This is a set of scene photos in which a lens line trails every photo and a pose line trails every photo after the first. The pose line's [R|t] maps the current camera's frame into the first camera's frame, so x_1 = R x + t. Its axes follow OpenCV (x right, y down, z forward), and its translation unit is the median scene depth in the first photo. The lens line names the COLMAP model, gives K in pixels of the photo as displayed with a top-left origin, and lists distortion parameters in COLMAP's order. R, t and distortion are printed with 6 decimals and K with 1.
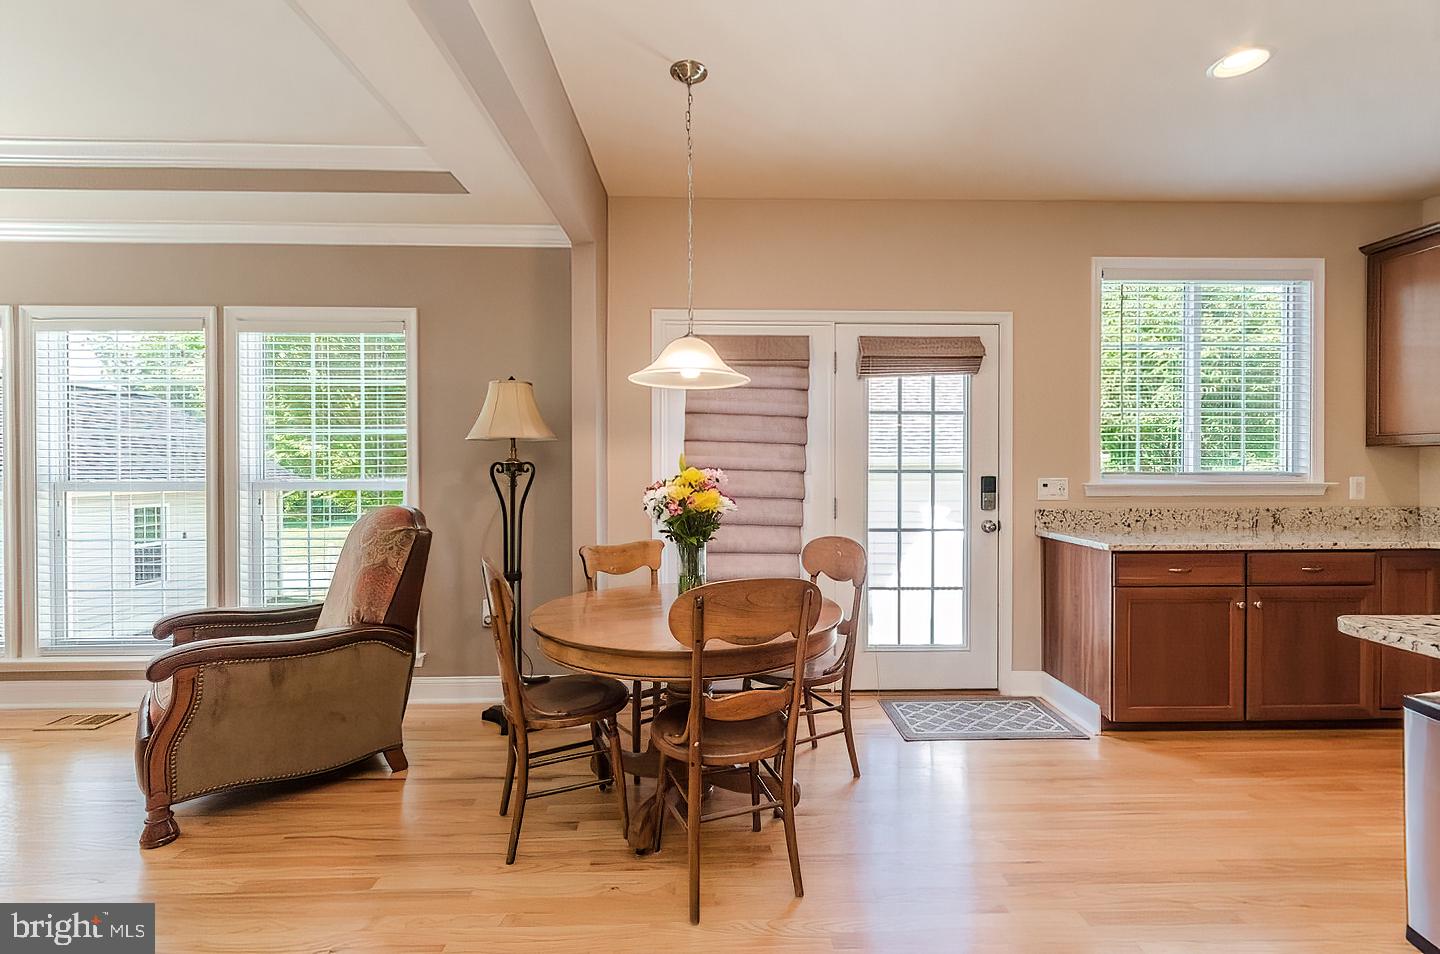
lens RADIAL K [[631.9, 0, 723.8], [0, 631.9, 468.2], [0, 0, 1]] dist [0.002481, 0.000167]
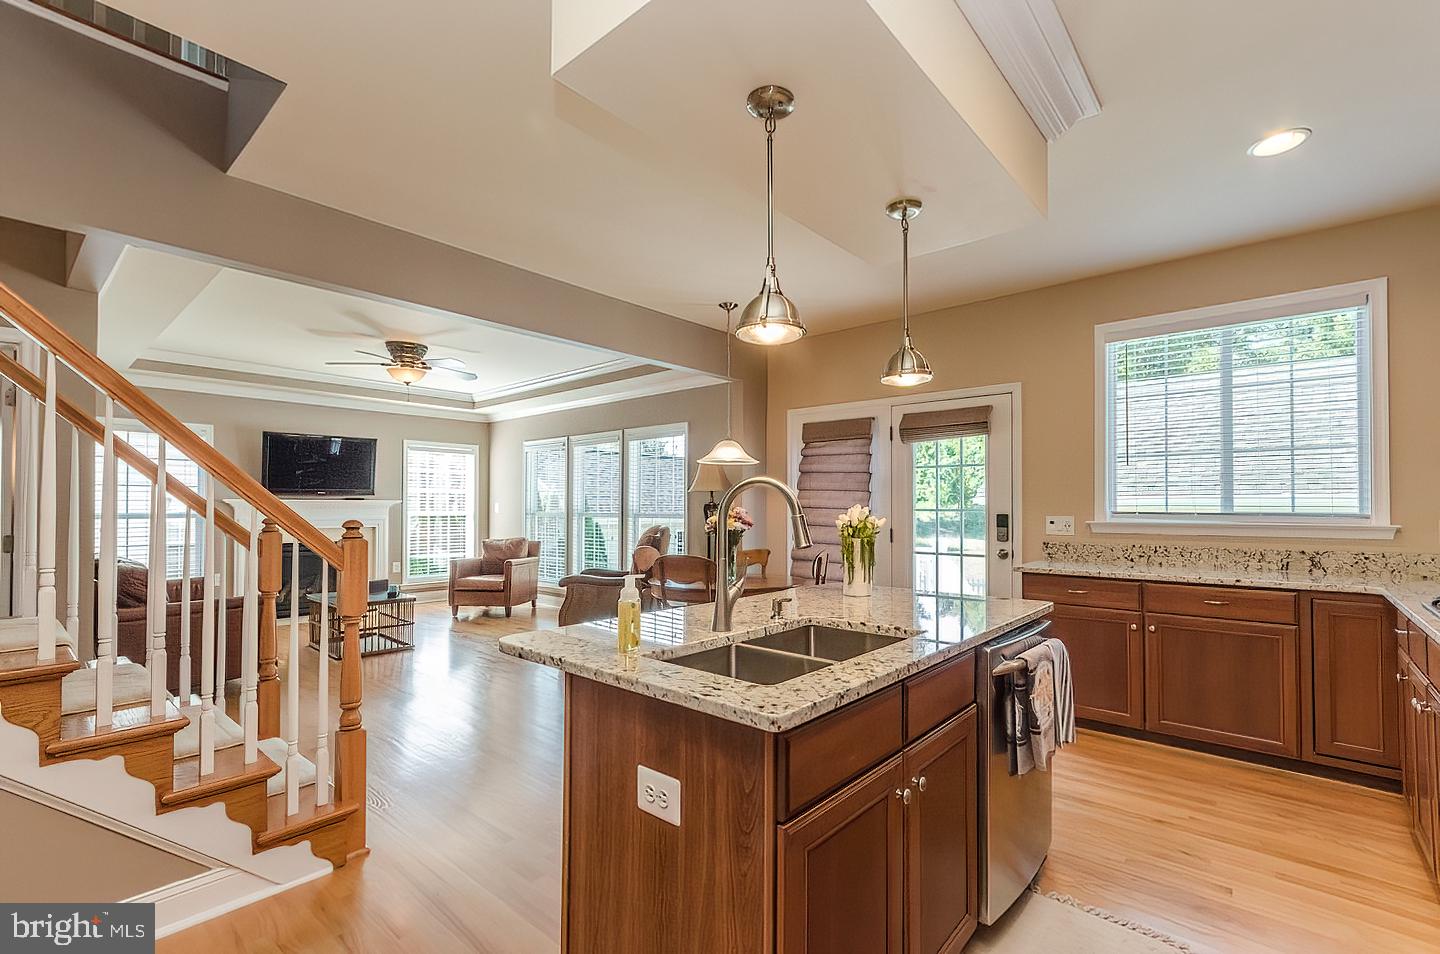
lens RADIAL K [[629.5, 0, 728.8], [0, 629.5, 485.3], [0, 0, 1]] dist [0.000354, -0.000073]
pose [[0.733587, -0.020764, -0.679278, 0.873575], [-0.001628, 0.999477, -0.032309, -0.003577], [0.679594, 0.024808, 0.733169, -0.291359]]
